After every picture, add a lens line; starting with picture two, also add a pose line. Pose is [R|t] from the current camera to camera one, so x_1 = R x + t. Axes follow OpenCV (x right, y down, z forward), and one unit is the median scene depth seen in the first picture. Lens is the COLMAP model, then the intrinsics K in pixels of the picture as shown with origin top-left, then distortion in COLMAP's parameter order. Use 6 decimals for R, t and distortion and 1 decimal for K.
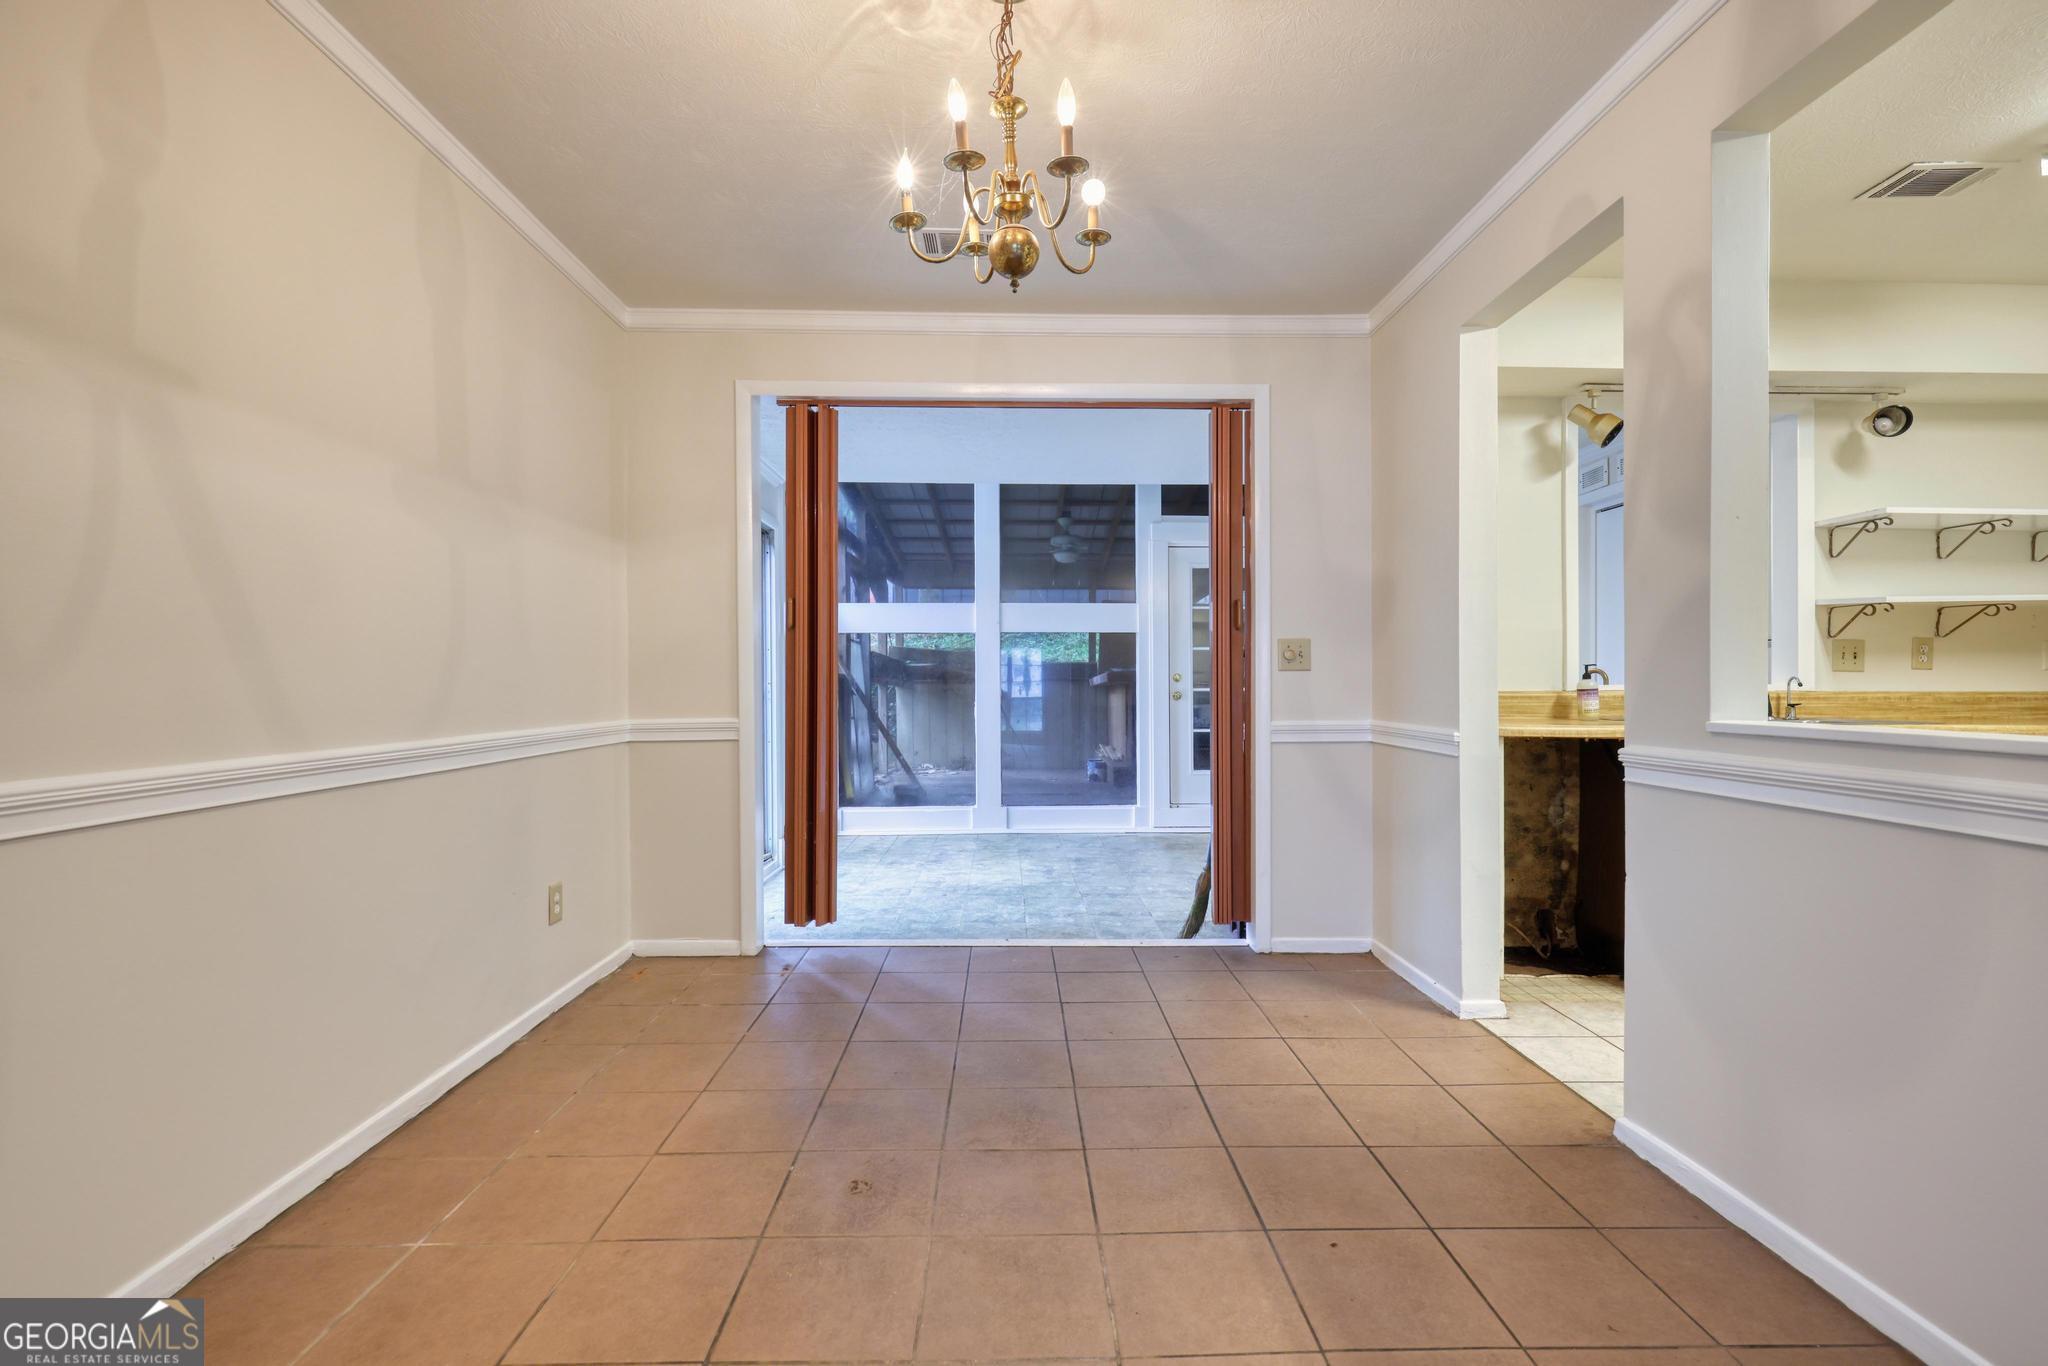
lens RADIAL K [[928.2, 0, 1025.9], [0, 928.2, 686.3], [0, 0, 1]] dist [-0.000124, 0.000242]
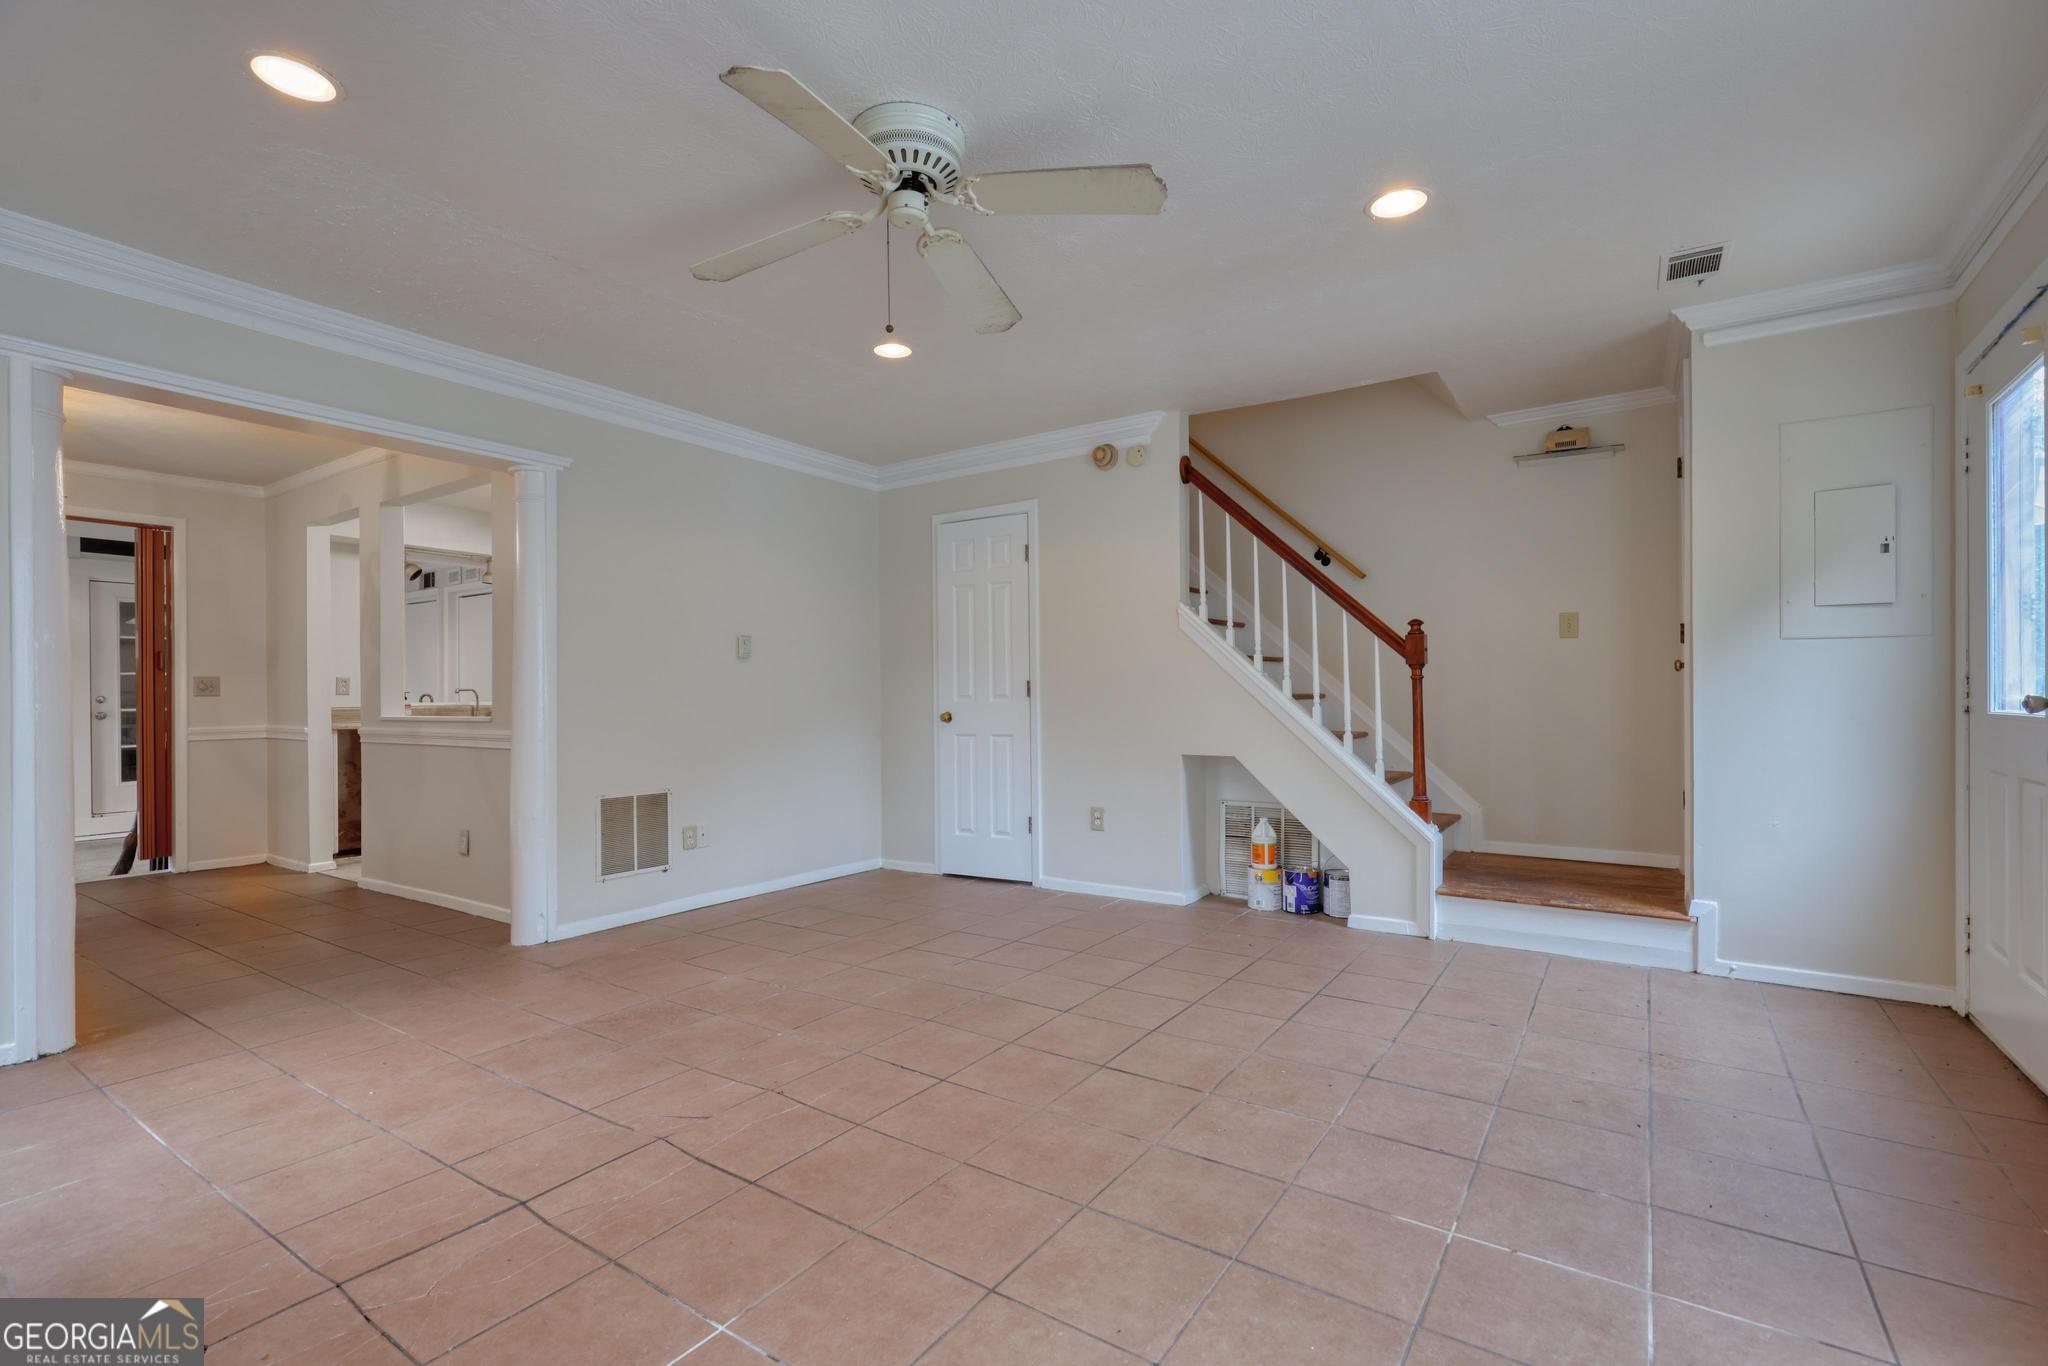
lens RADIAL K [[928.2, 0, 1025.9], [0, 928.2, 686.3], [0, 0, 1]] dist [-0.000124, 0.000242]
pose [[0.580268, 0.002072, 0.814423, -0.198943], [0.012039, 0.999866, -0.011121, 0.001201], [-0.814336, 0.016258, 0.580166, -1.092916]]
